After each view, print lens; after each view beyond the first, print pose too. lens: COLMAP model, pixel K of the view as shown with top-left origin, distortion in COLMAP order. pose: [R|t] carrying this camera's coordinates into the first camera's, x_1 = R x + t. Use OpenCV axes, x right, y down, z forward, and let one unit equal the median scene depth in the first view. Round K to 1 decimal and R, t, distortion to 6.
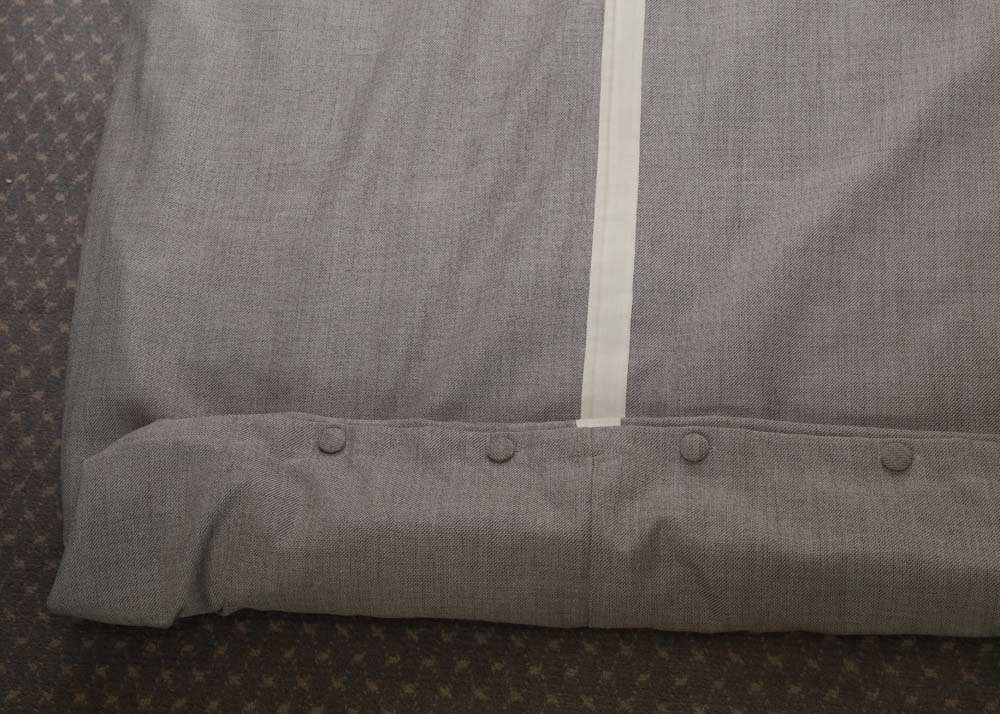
lens RADIAL K [[1333.8, 0, 493.1], [0, 1333.8, 359.6], [0, 0, 1]] dist [0.051593, 0.000000]
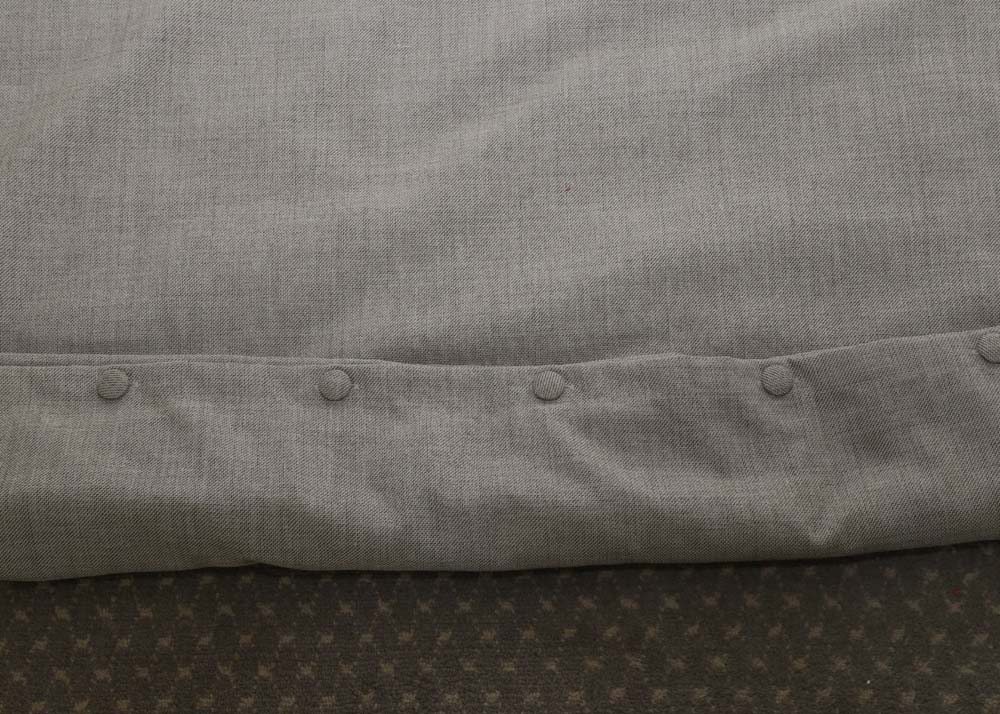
lens RADIAL K [[1447.4, 0, 502.4], [0, 1447.4, 351.9], [0, 0, 1]] dist [0.116740, 0.000000]
pose [[0.984197, -0.051667, 0.169374, 0.398637], [0.045144, 0.998091, 0.042138, 0.019836], [-0.171227, -0.033826, 0.984651, -0.038495]]
